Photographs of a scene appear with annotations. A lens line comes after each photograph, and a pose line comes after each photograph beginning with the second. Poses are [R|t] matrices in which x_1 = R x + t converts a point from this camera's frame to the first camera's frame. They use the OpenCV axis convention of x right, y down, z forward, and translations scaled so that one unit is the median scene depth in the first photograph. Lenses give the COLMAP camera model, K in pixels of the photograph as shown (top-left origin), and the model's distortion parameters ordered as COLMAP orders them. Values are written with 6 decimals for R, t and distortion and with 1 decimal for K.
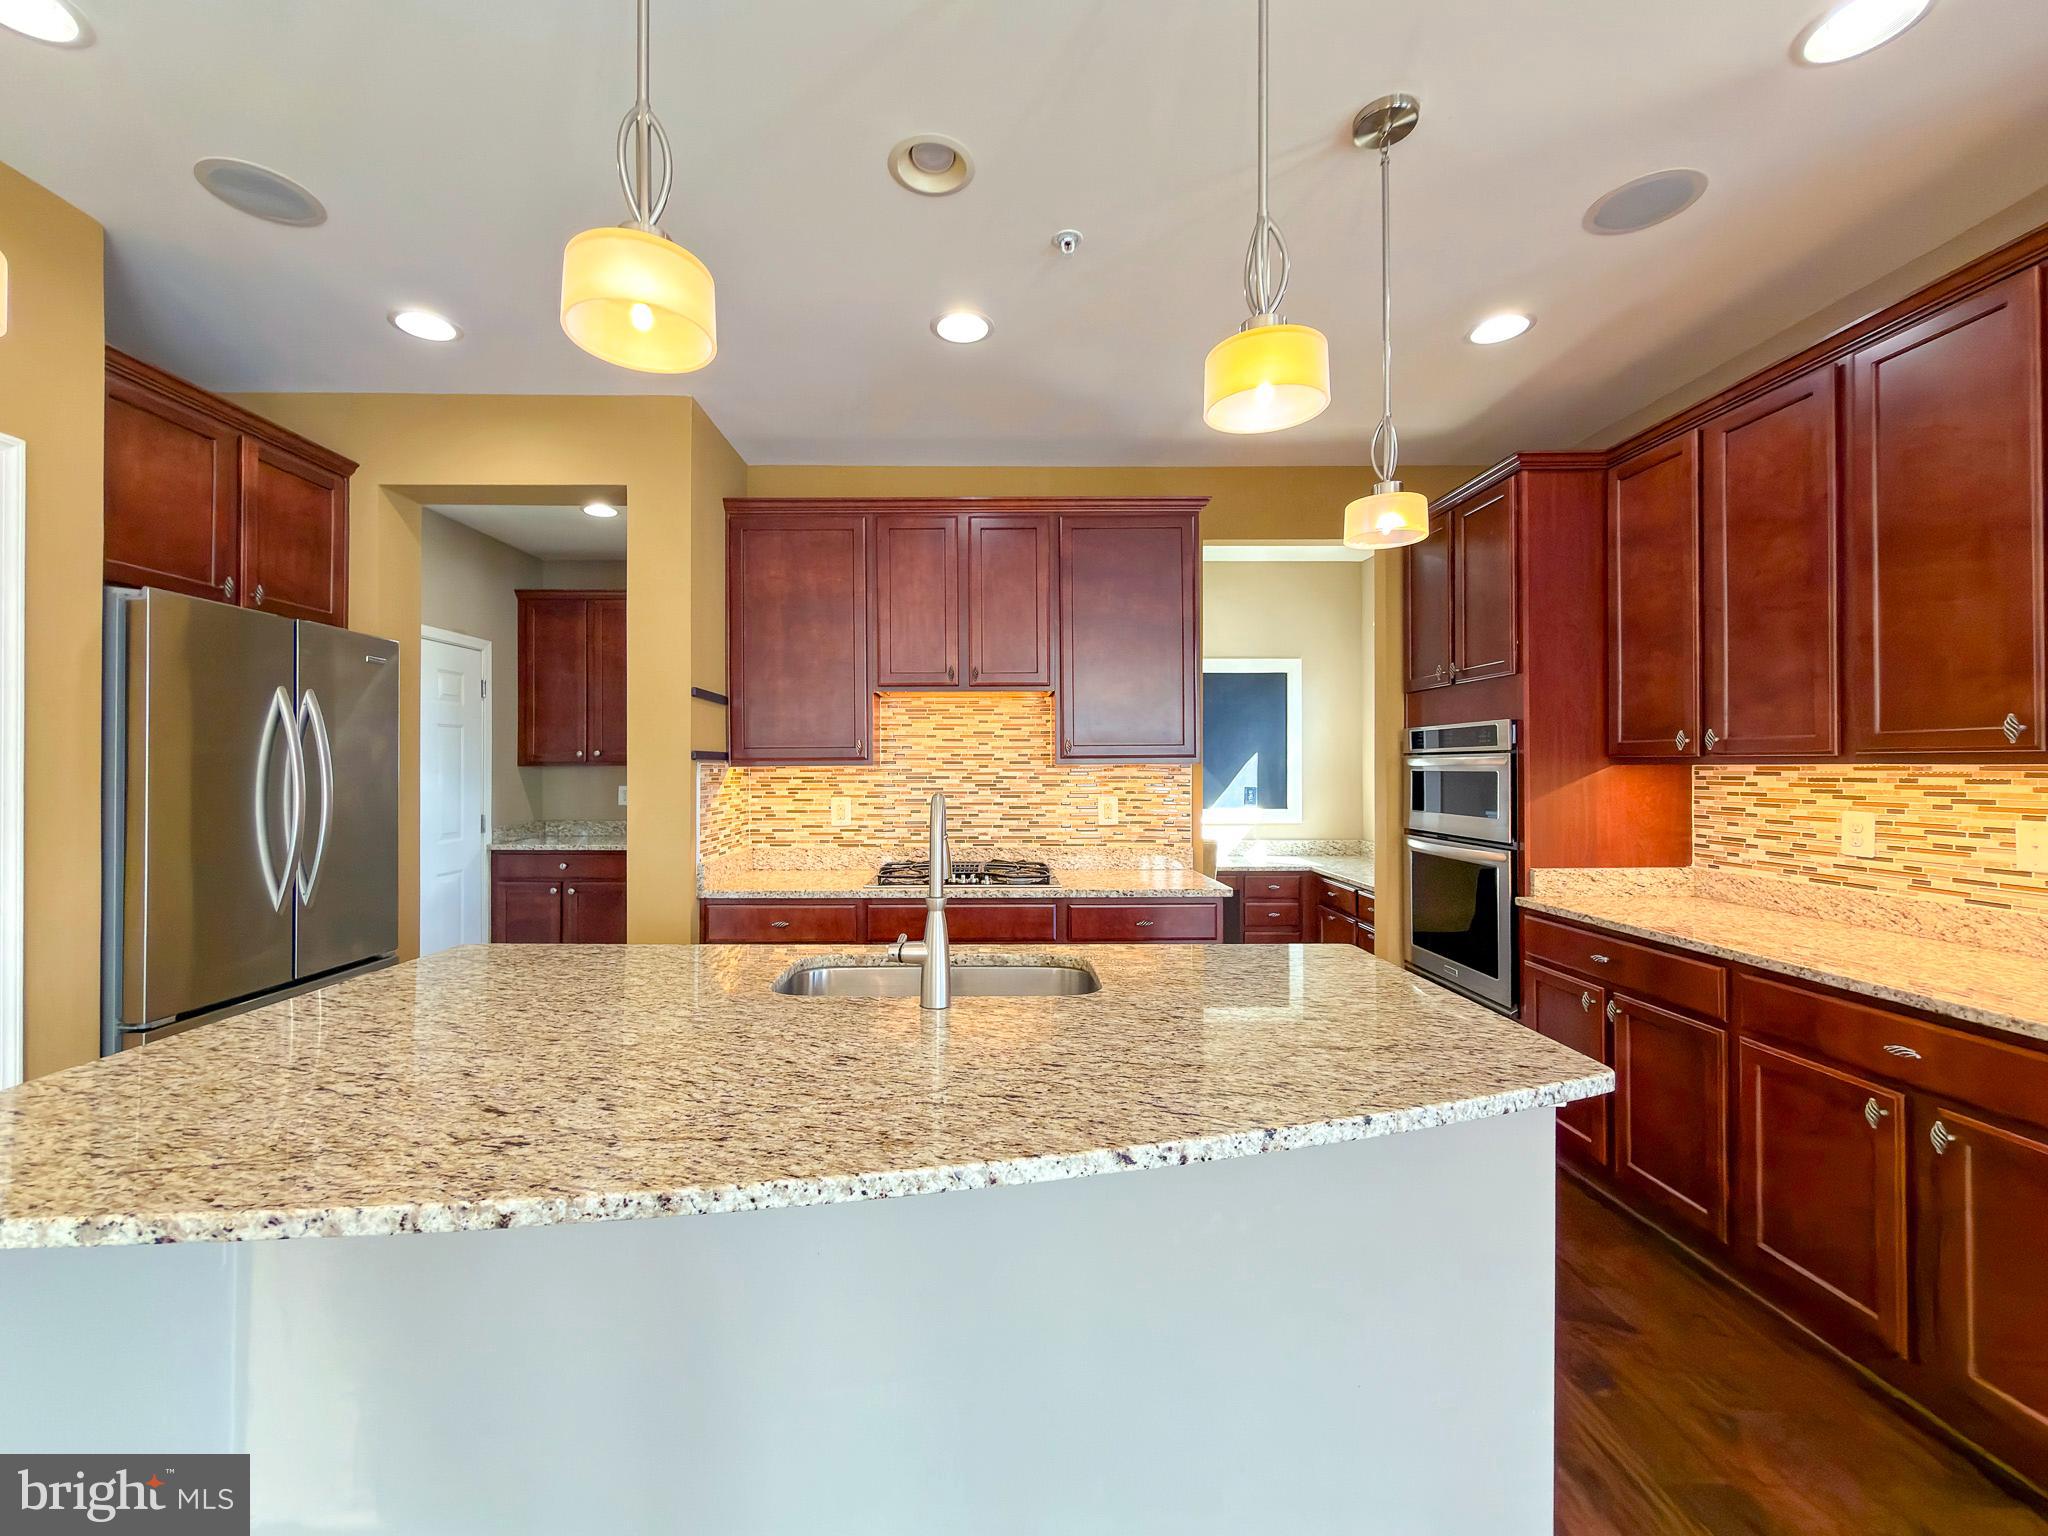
lens RADIAL K [[840.0, 0, 1023.7], [0, 840.0, 763.6], [0, 0, 1]] dist [-0.008692, -0.000217]
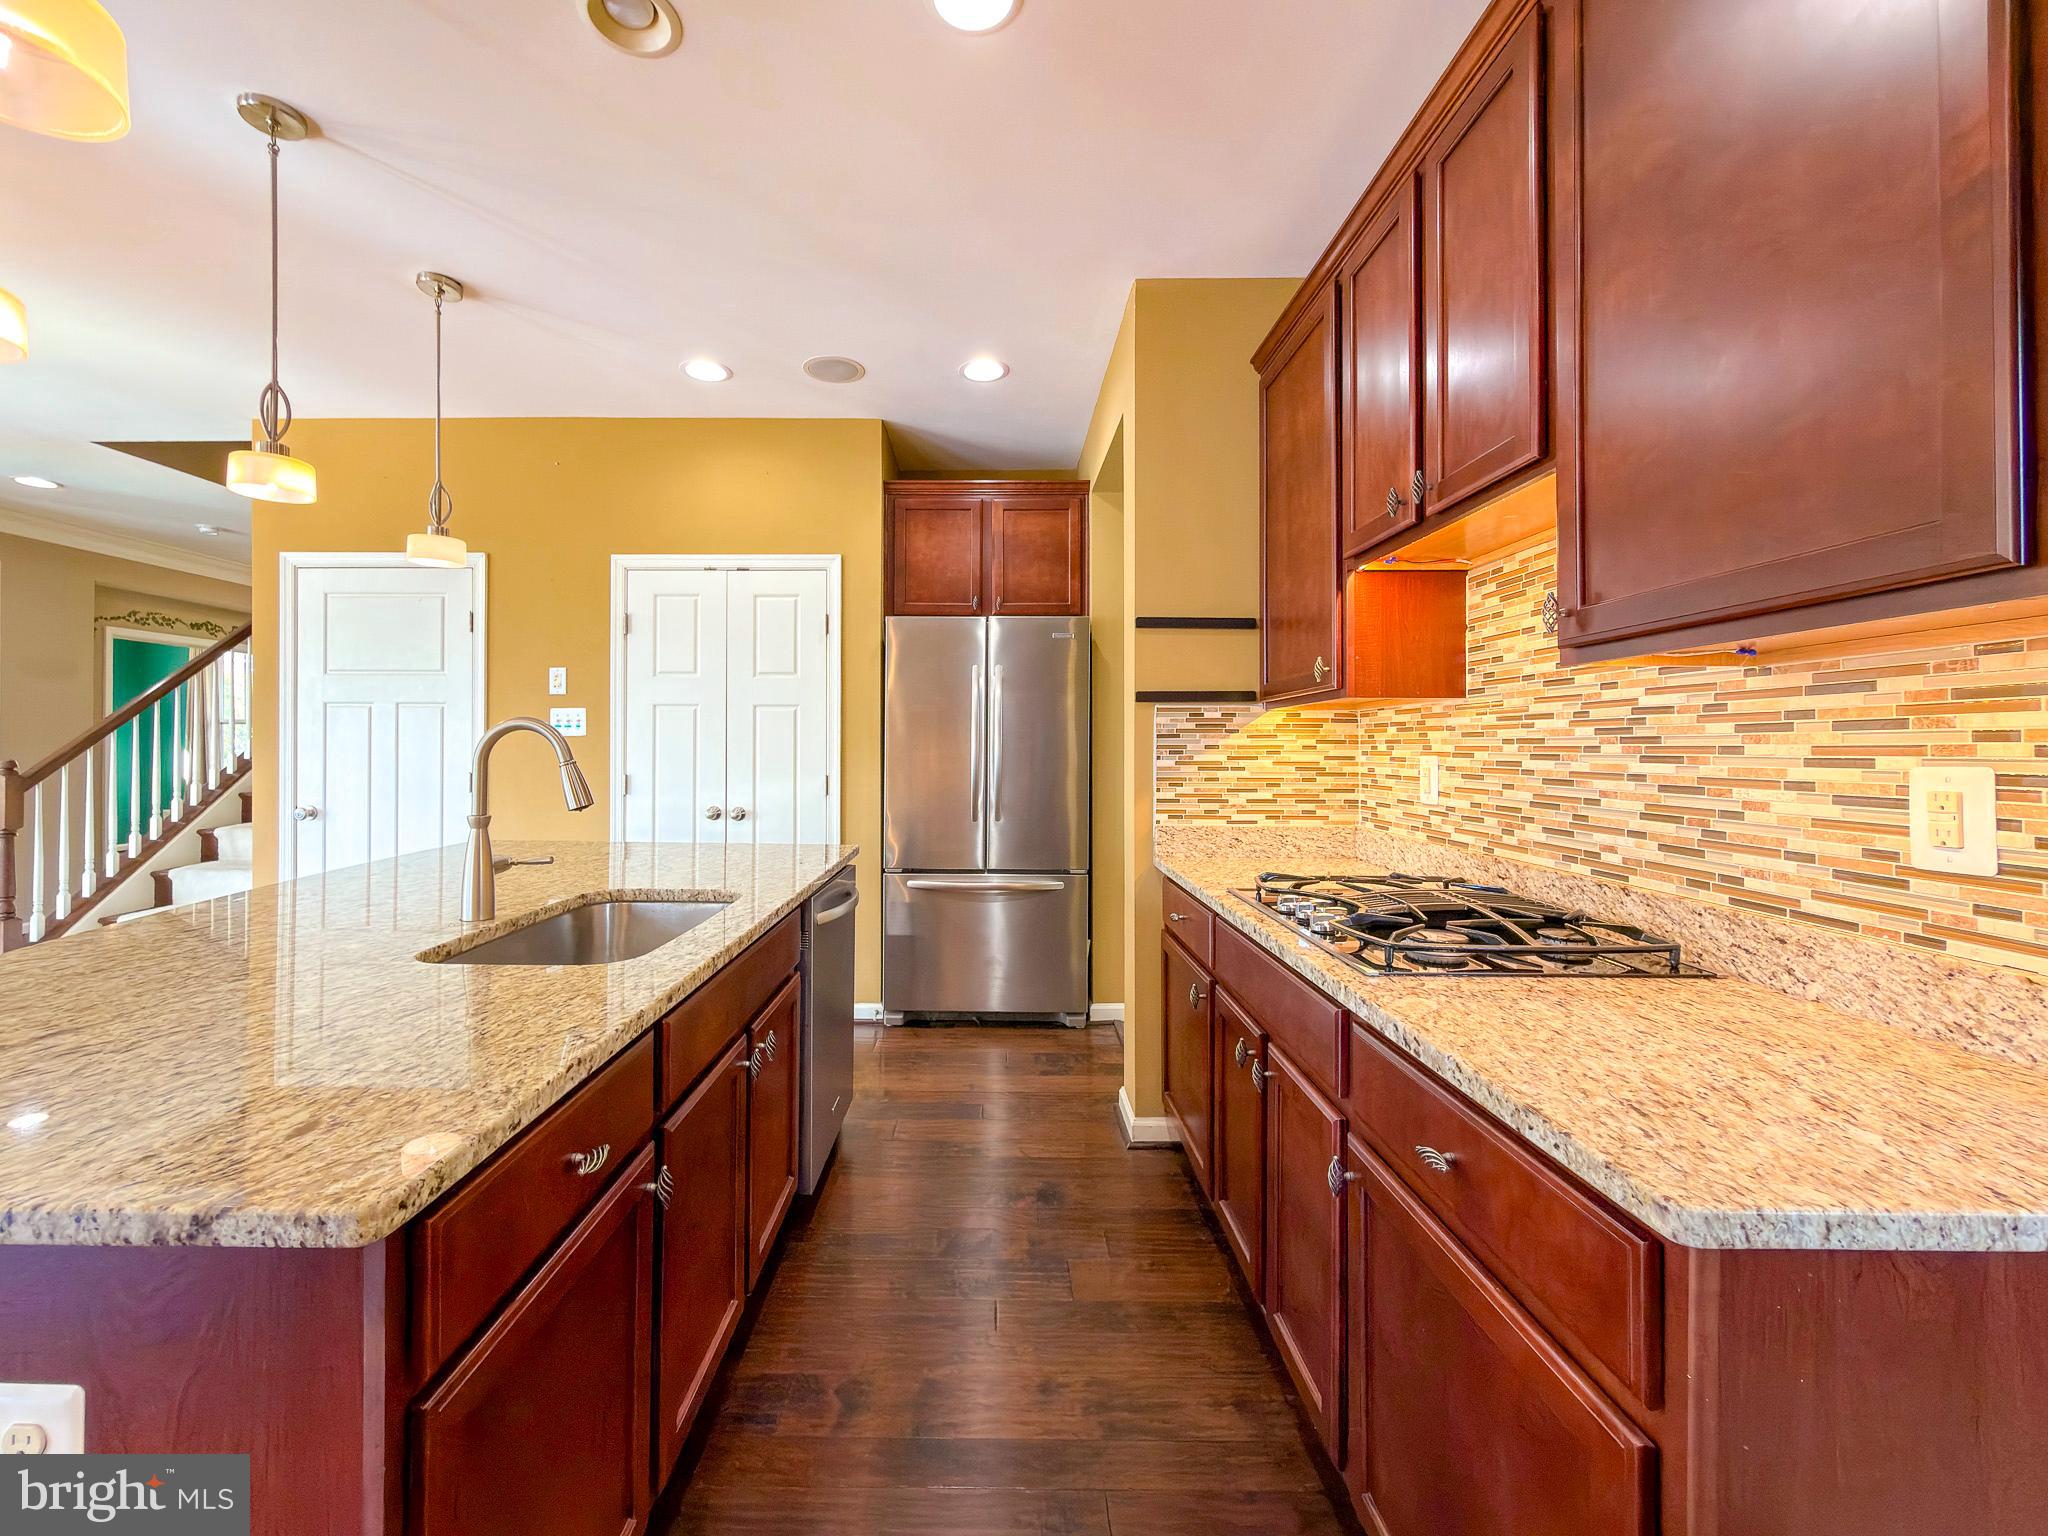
lens RADIAL K [[837.2, 0, 997.5], [0, 837.2, 740.8], [0, 0, 1]] dist [0.002958, -0.000019]
pose [[-0.018973, -0.005311, -0.999806, 0.447884], [0.004932, 0.999973, -0.005406, 0.037862], [0.999808, -0.005033, -0.018946, 0.850231]]
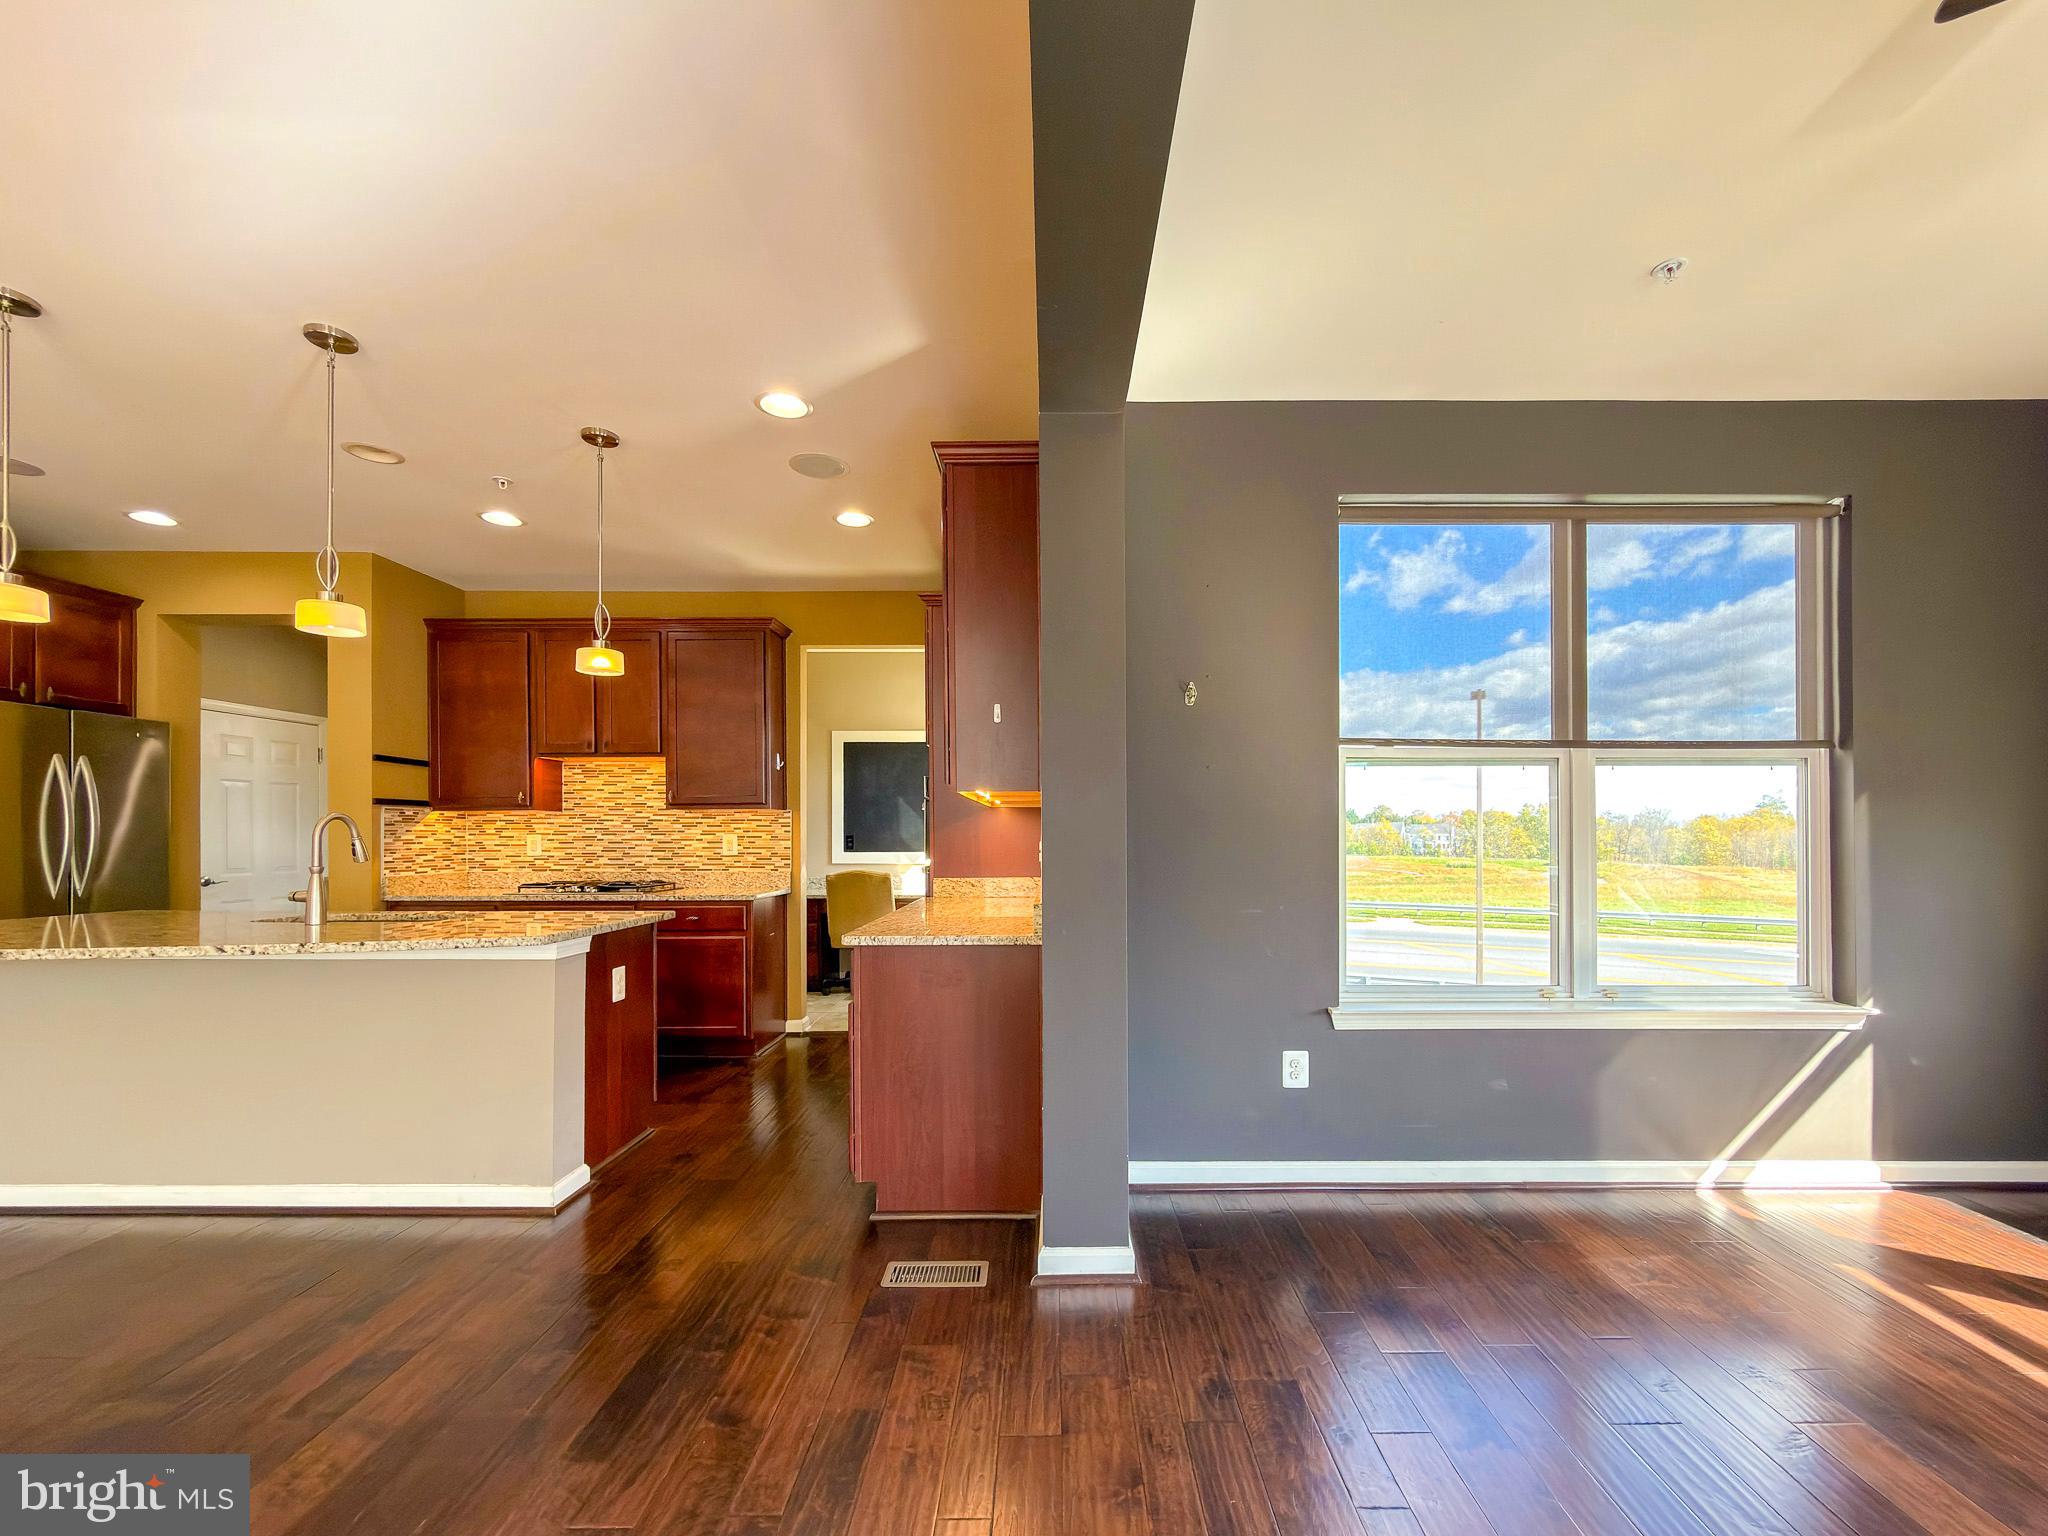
lens RADIAL K [[837.2, 0, 1053.9], [0, 837.2, 837.7], [0, 0, 1]] dist [0.002958, -0.000019]
pose [[0.999744, -0.001020, -0.022585, 0.789944], [0.001195, 0.999969, 0.007743, 0.042217], [0.022576, -0.007768, 0.999715, -0.413580]]
